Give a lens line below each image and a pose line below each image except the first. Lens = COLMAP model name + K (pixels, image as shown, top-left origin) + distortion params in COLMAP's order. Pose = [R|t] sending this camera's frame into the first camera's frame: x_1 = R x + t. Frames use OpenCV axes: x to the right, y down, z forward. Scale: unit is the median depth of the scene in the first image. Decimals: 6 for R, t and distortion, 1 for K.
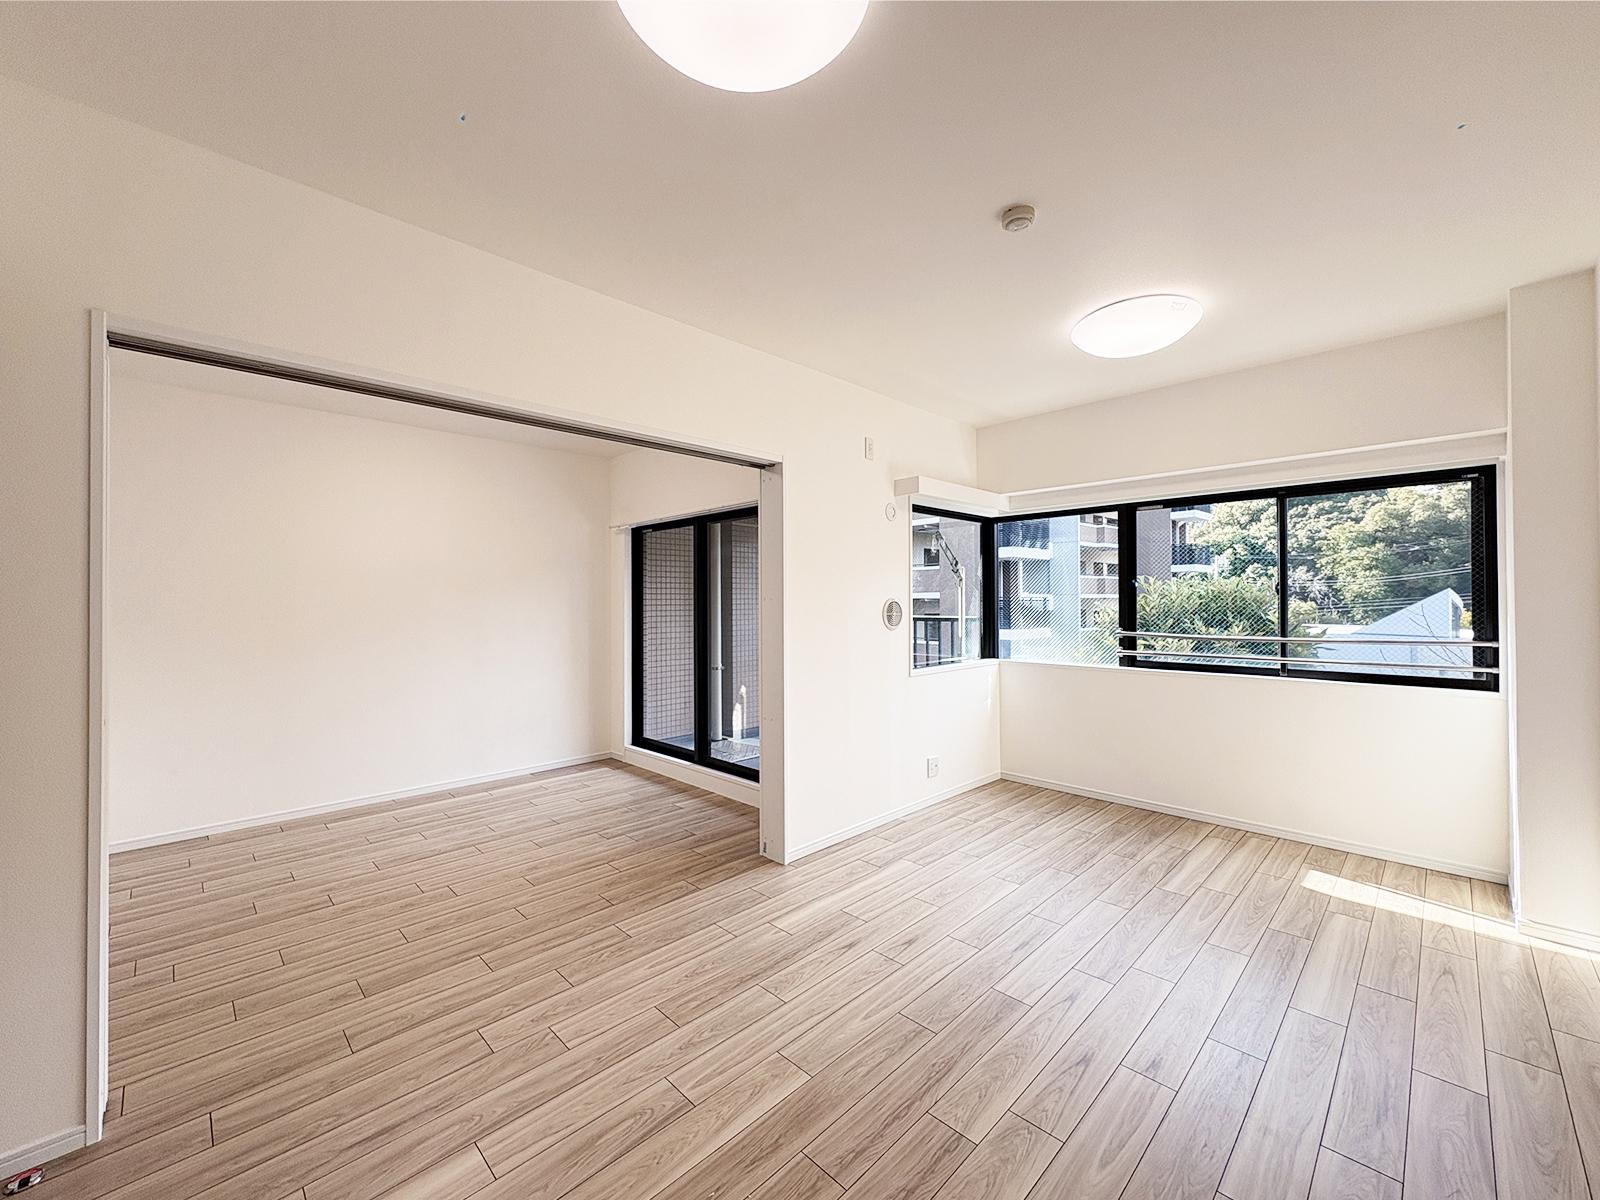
lens RADIAL K [[635.7, 0, 764.8], [0, 635.7, 601.3], [0, 0, 1]] dist [0.003239, -0.000156]
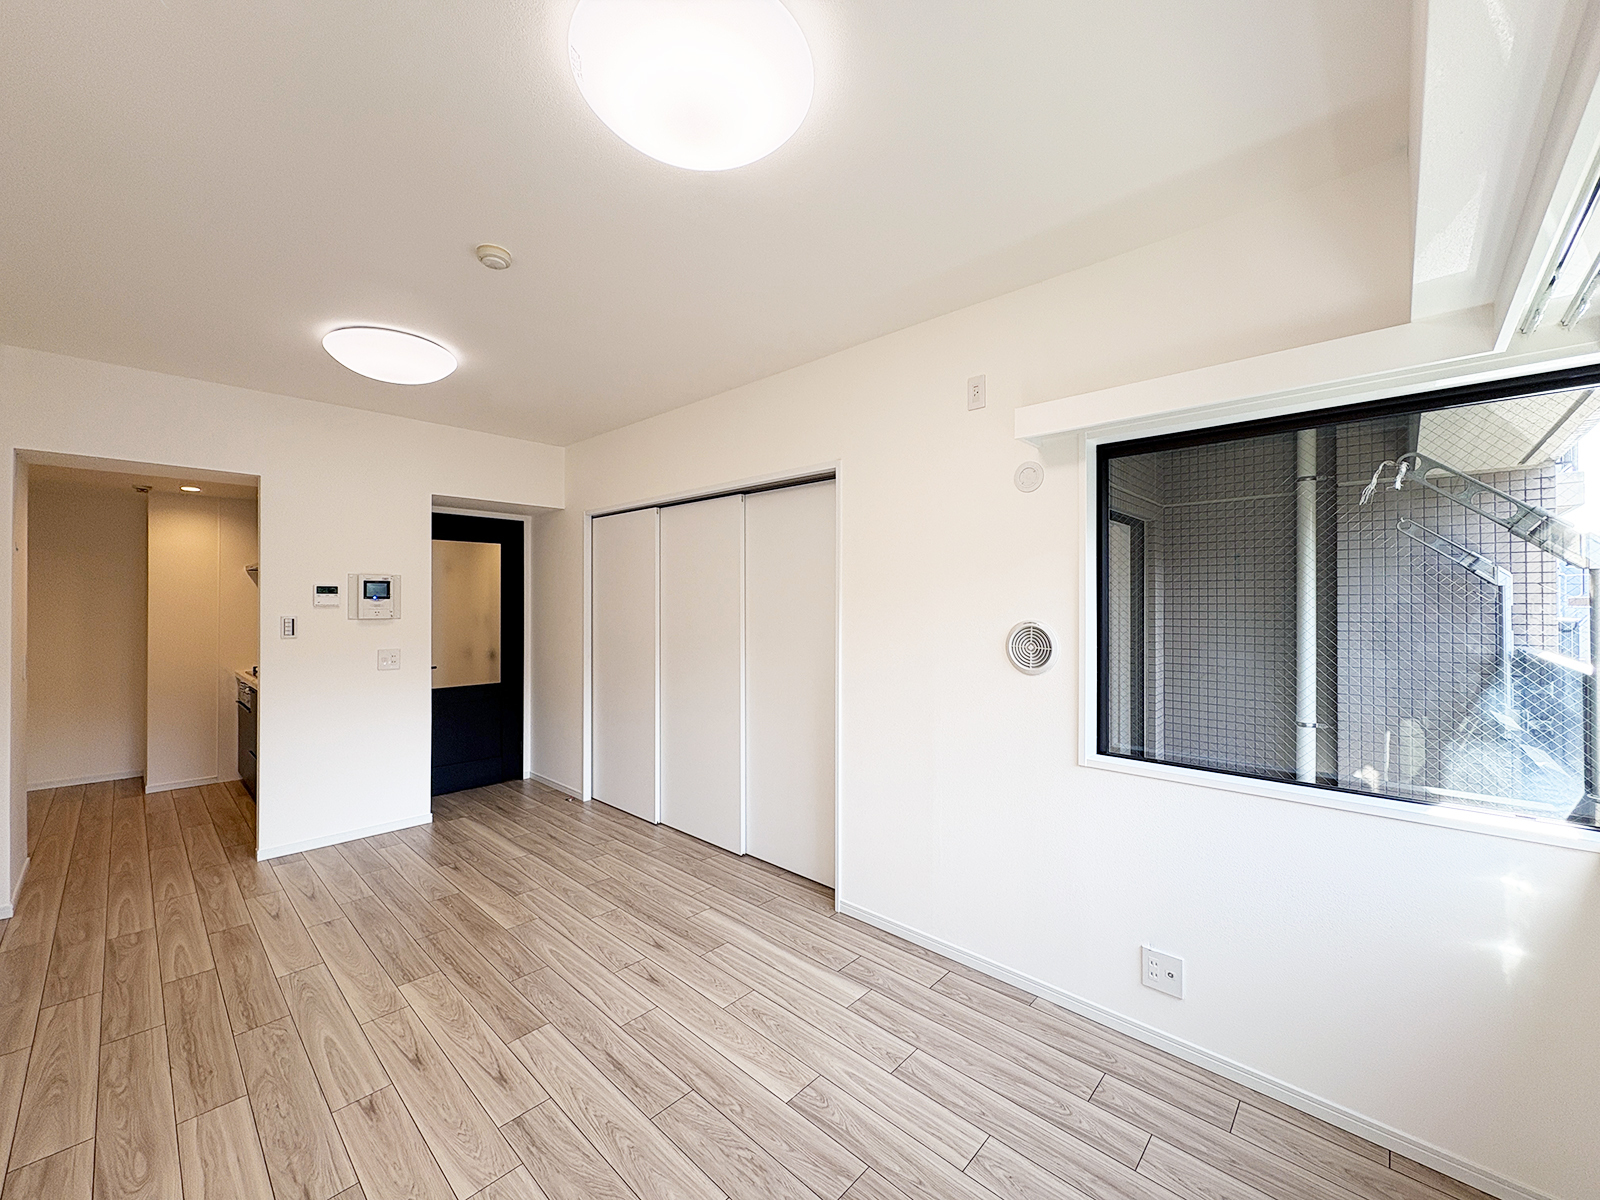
lens RADIAL K [[635.7, 0, 833.5], [0, 635.7, 599.5], [0, 0, 1]] dist [0.003239, -0.000156]
pose [[0.090751, 0.000832, -0.995873, 0.878799], [-0.000380, 1.000000, 0.000801, -0.026126], [0.995874, 0.000306, 0.090752, 0.864209]]
